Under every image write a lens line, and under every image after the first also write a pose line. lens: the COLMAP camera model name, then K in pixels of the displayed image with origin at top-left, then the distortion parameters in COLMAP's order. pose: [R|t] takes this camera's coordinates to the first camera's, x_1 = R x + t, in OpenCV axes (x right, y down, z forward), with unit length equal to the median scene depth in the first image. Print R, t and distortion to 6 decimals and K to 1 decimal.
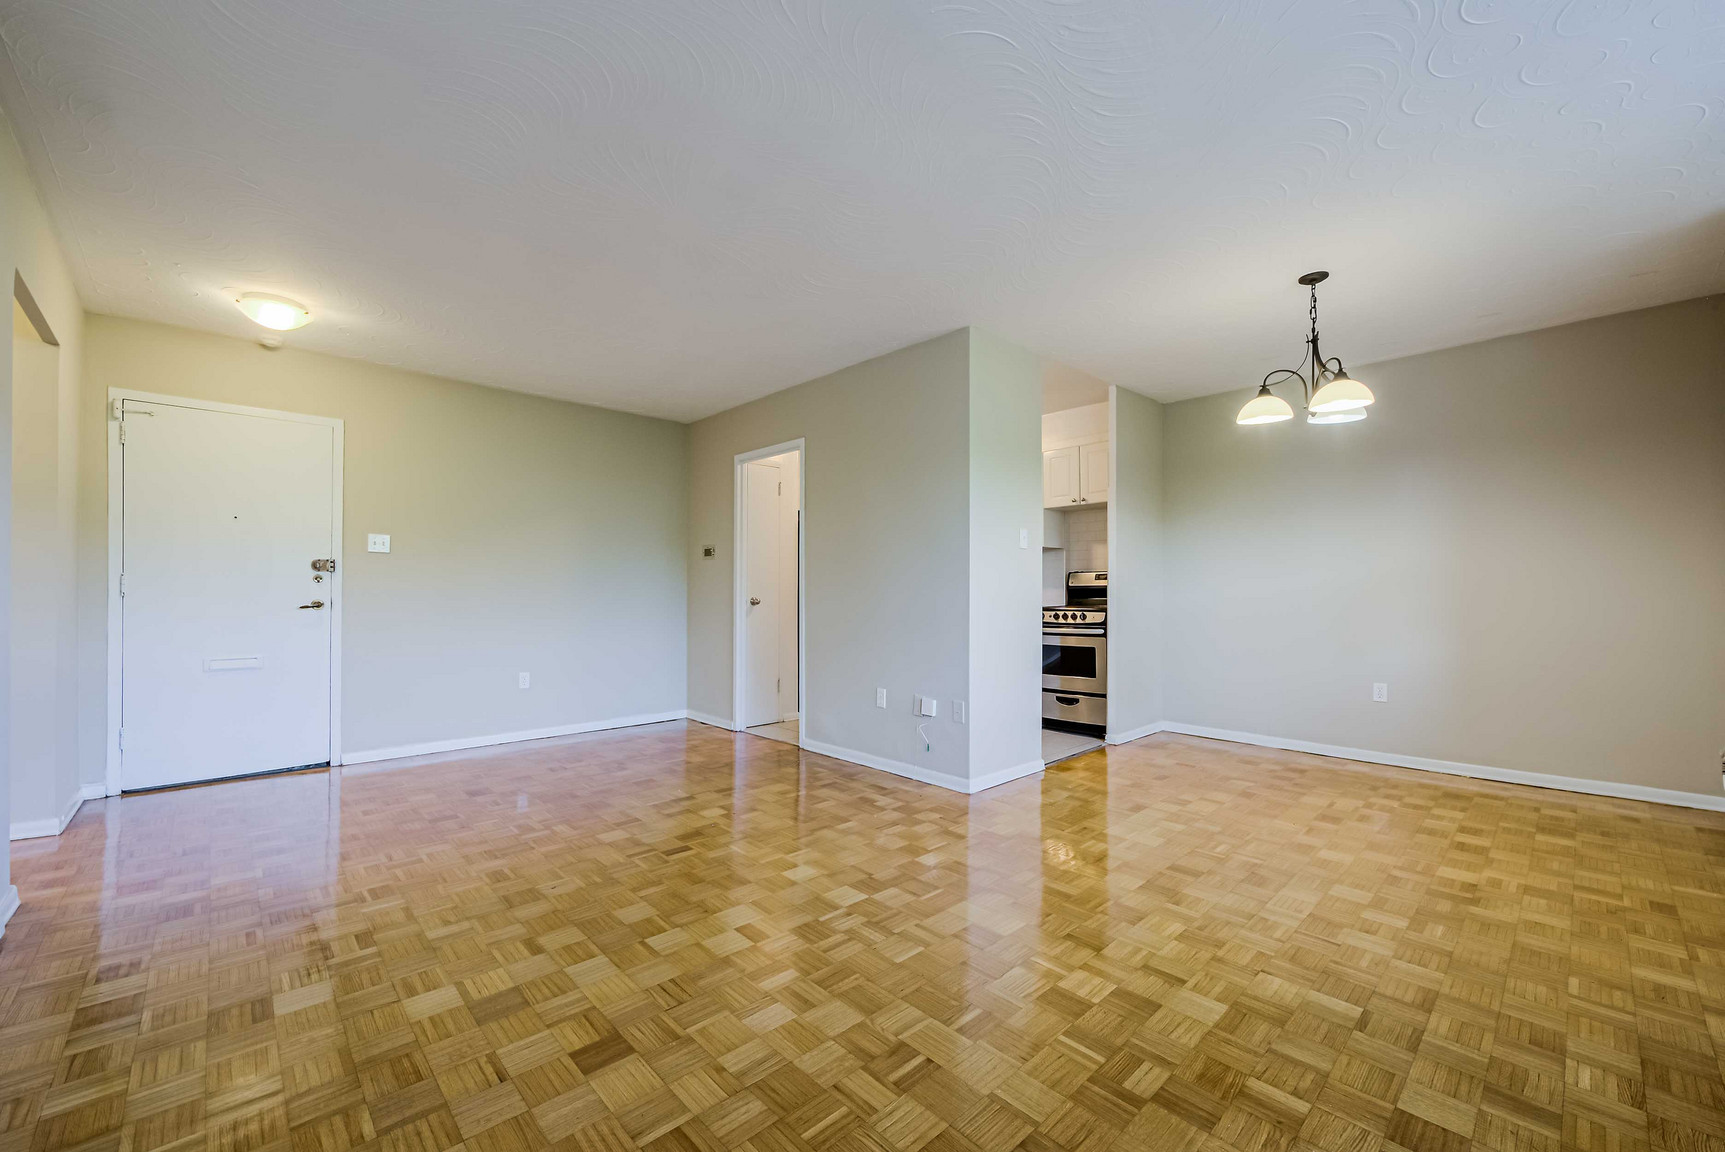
lens RADIAL K [[691.9, 0, 859.0], [0, 691.9, 583.9], [0, 0, 1]] dist [0.001269, 0.000125]
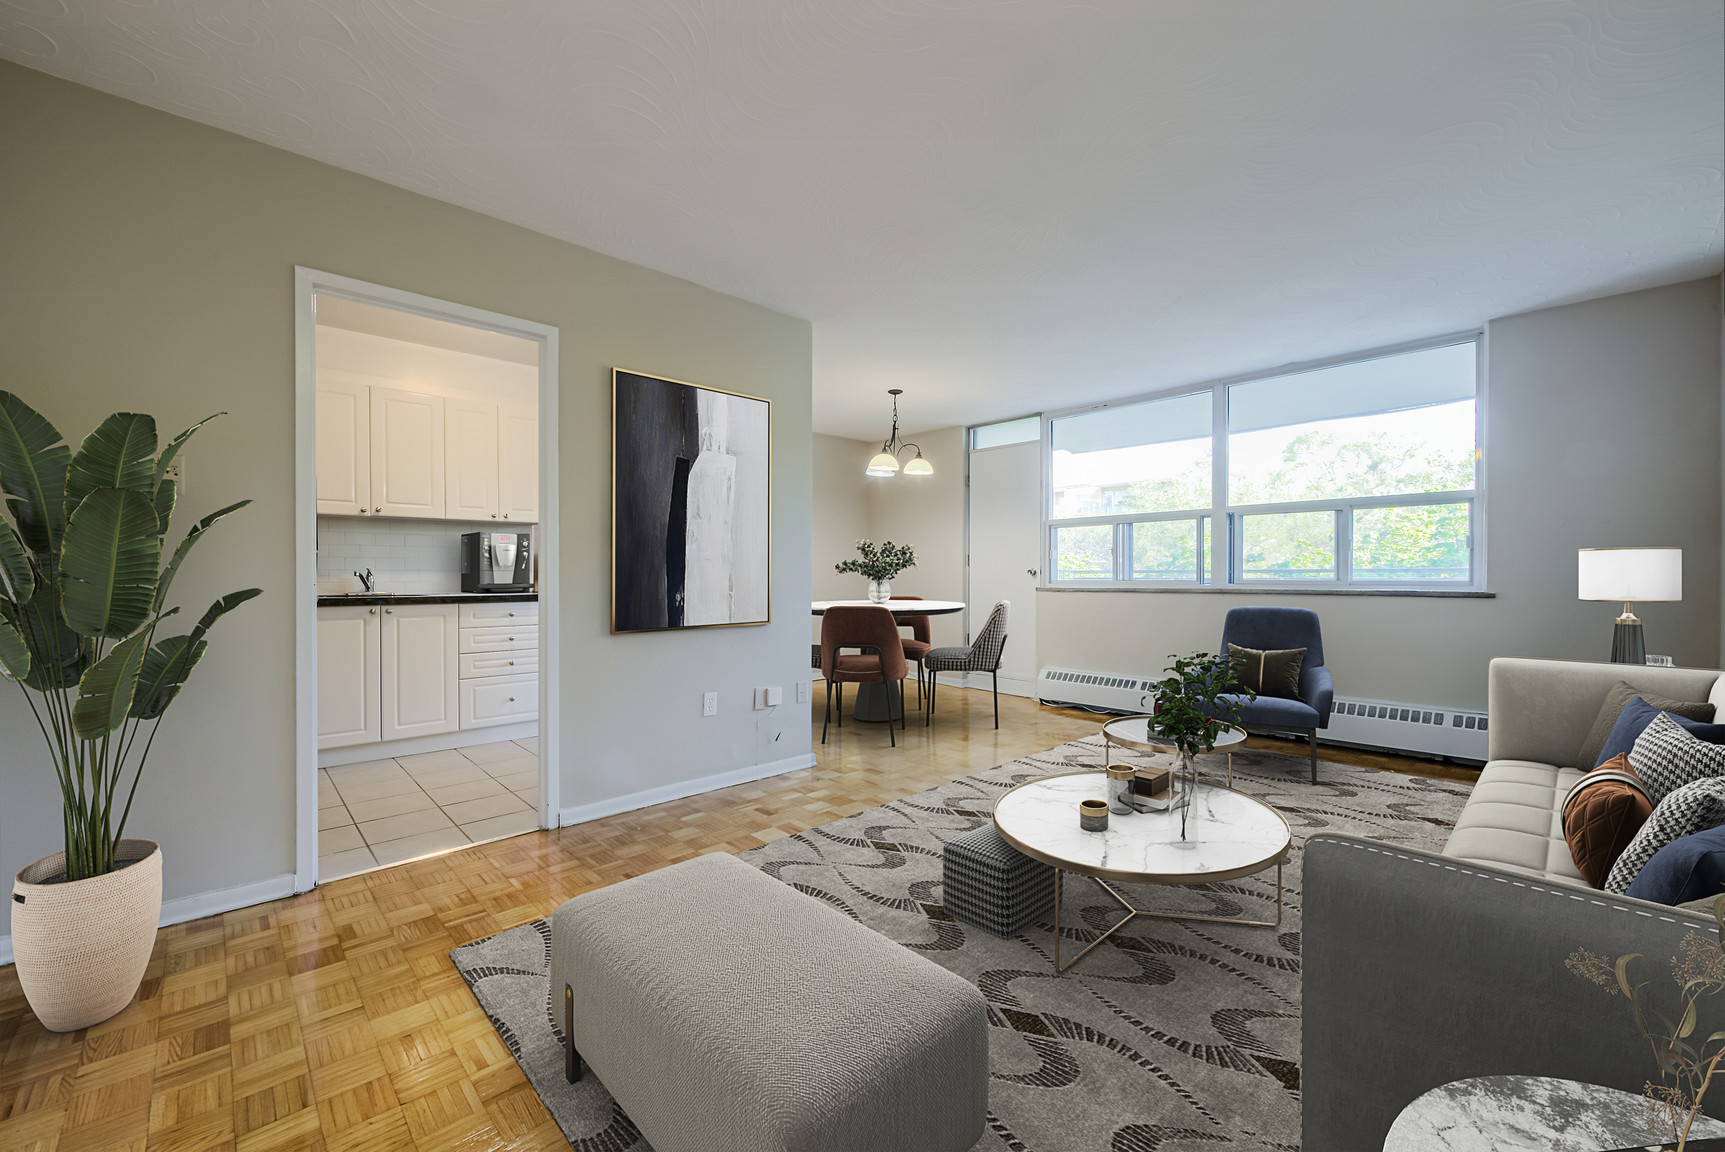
lens RADIAL K [[691.9, 0, 859.0], [0, 691.9, 583.9], [0, 0, 1]] dist [0.001269, 0.000125]
pose [[0.002326, -0.011143, 0.999935, -0.764760], [-0.009758, 0.999890, 0.011165, 0.010644], [-0.999950, -0.009784, 0.002217, 0.793914]]
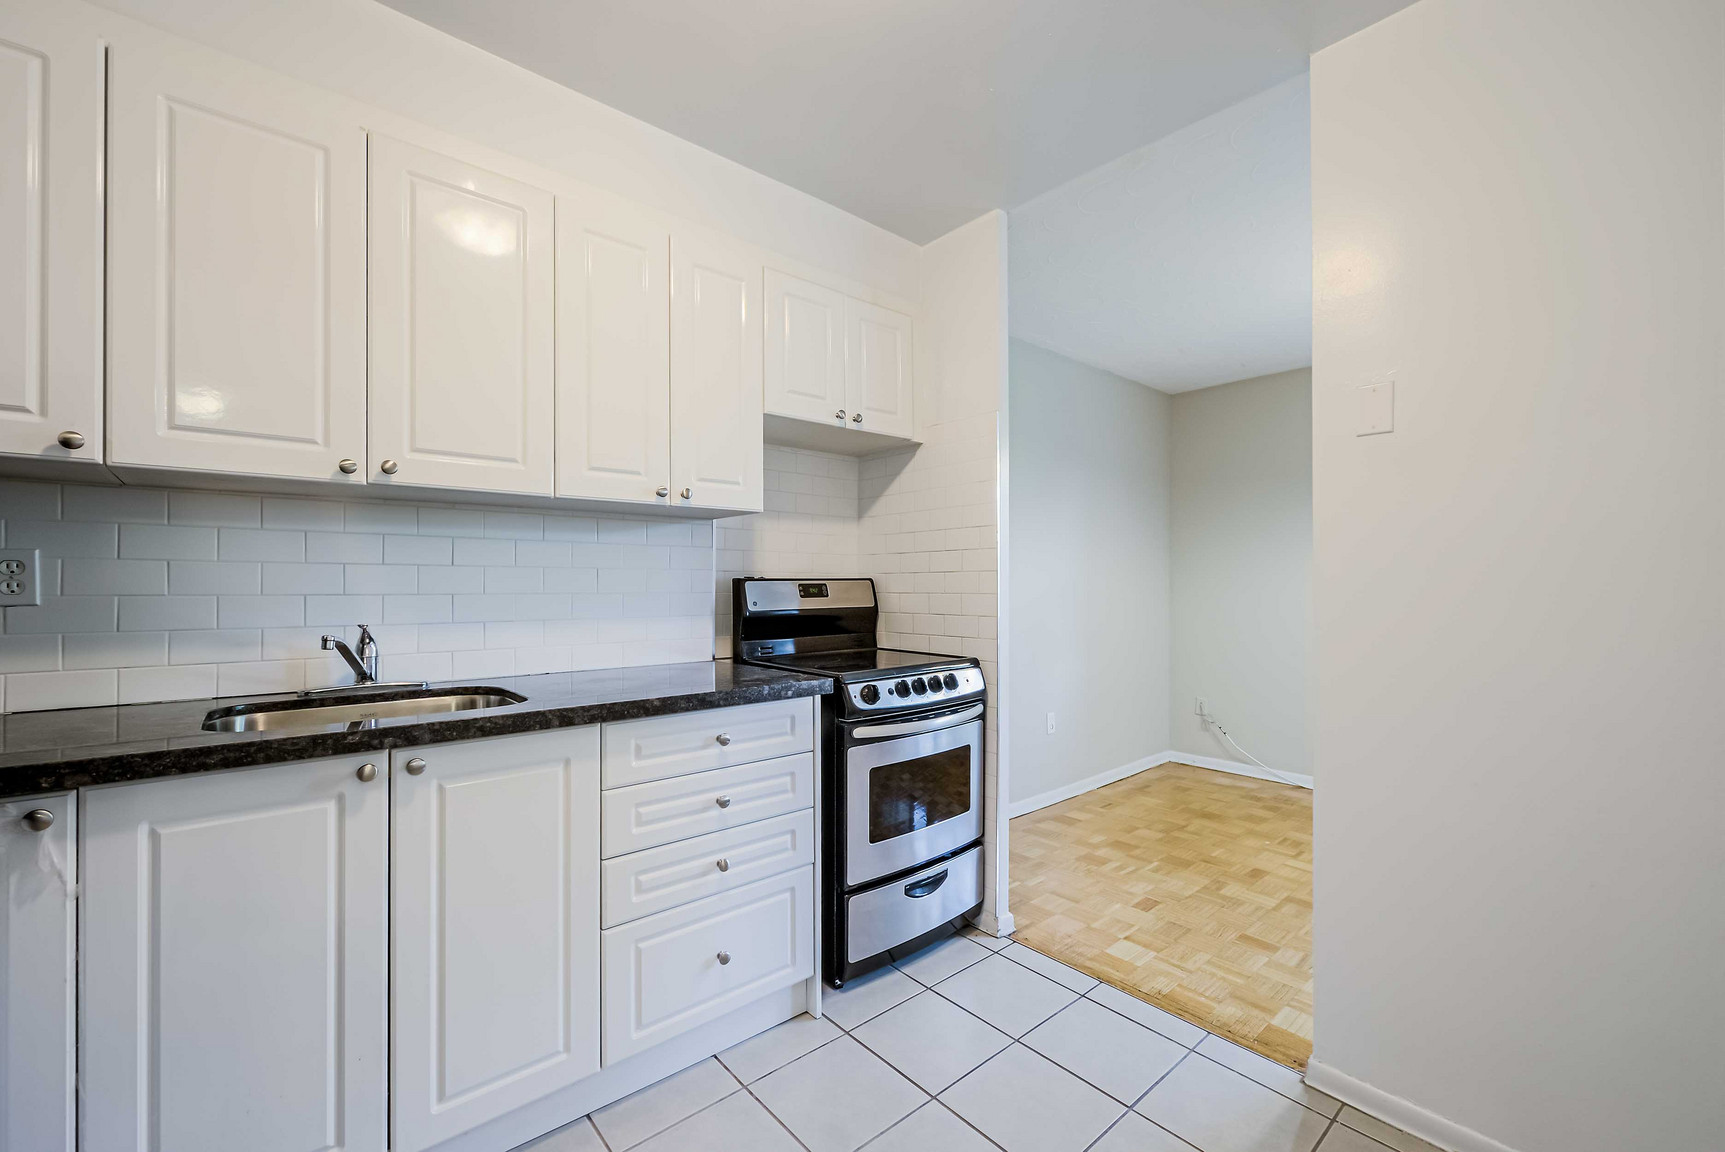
lens RADIAL K [[691.9, 0, 859.0], [0, 691.9, 583.9], [0, 0, 1]] dist [0.001269, 0.000125]
pose [[0.031110, 0.005187, 0.999503, -0.144941], [-0.006979, 0.999963, -0.004973, -0.016107], [-0.999492, -0.006821, 0.031145, 1.216203]]
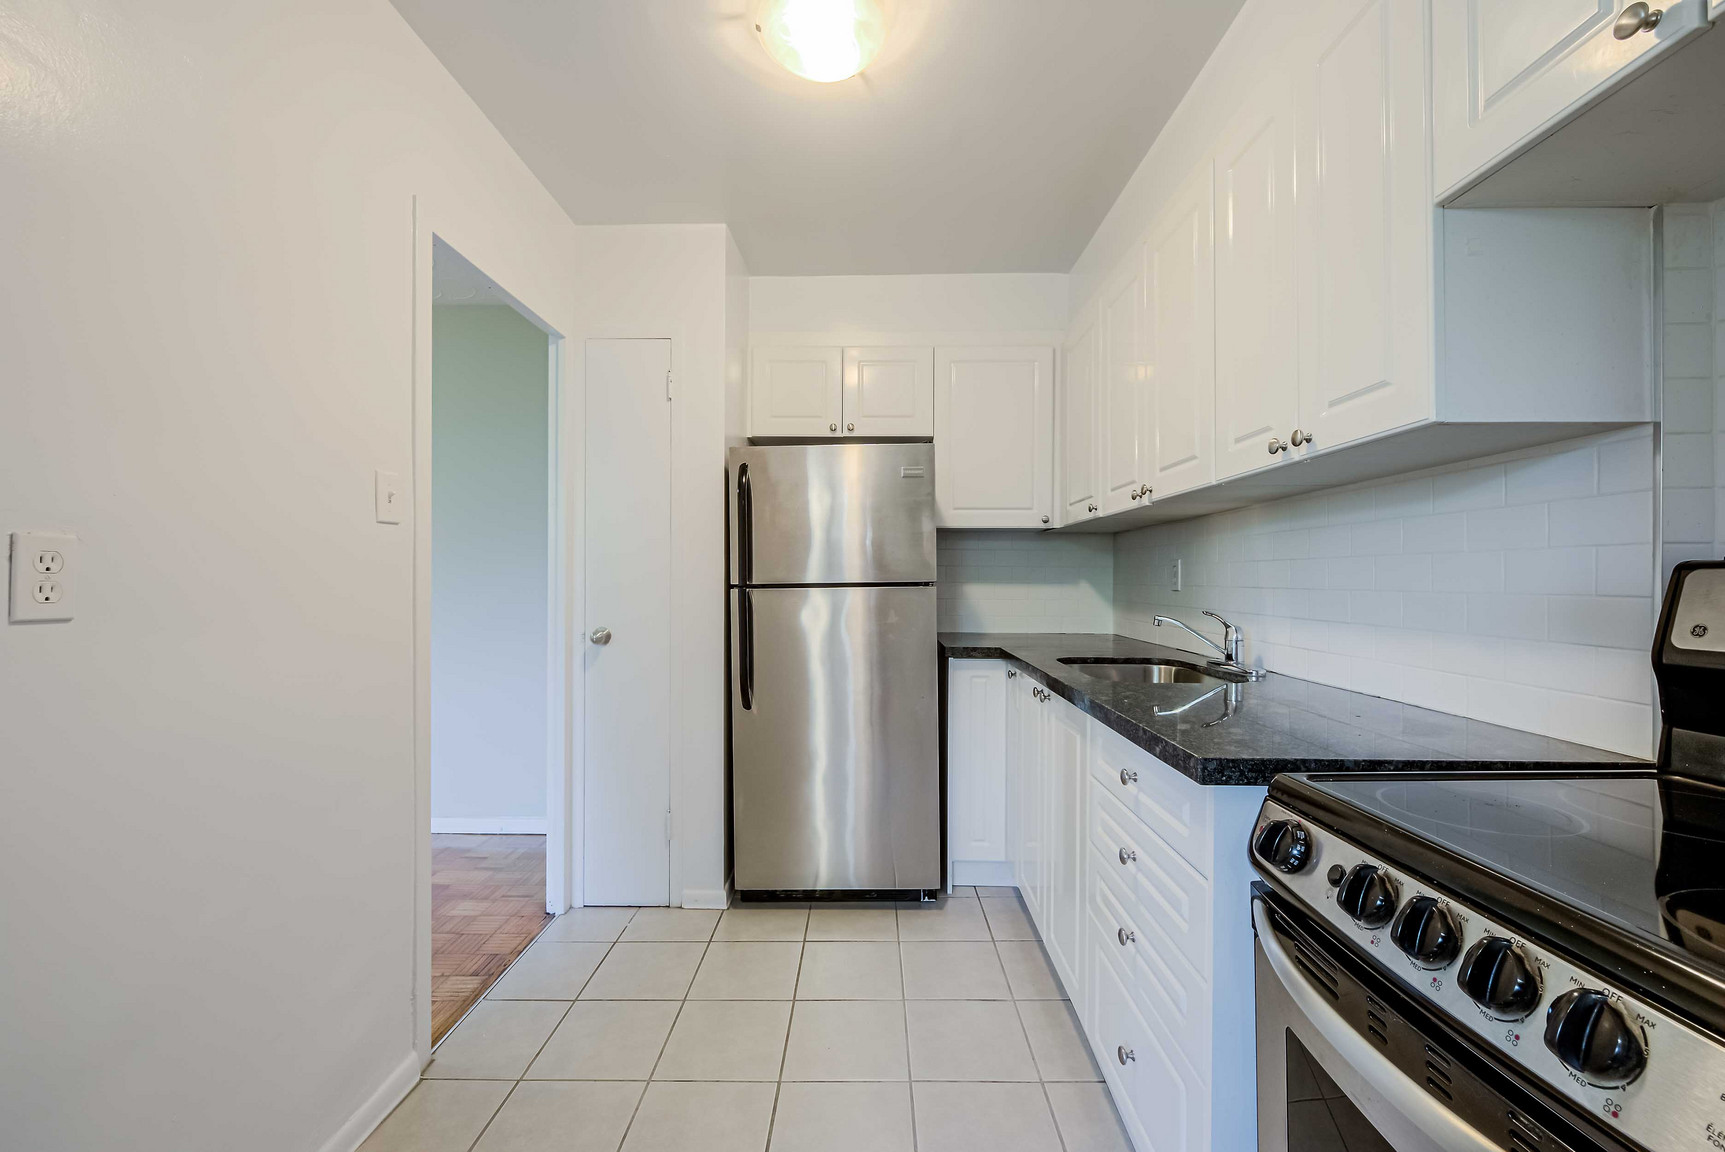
lens RADIAL K [[691.9, 0, 859.0], [0, 691.9, 583.9], [0, 0, 1]] dist [0.001269, 0.000125]
pose [[0.715131, -0.001988, -0.698988, 0.371237], [0.007469, 0.999961, 0.004798, -0.018301], [0.698950, -0.008652, 0.715118, 1.002391]]
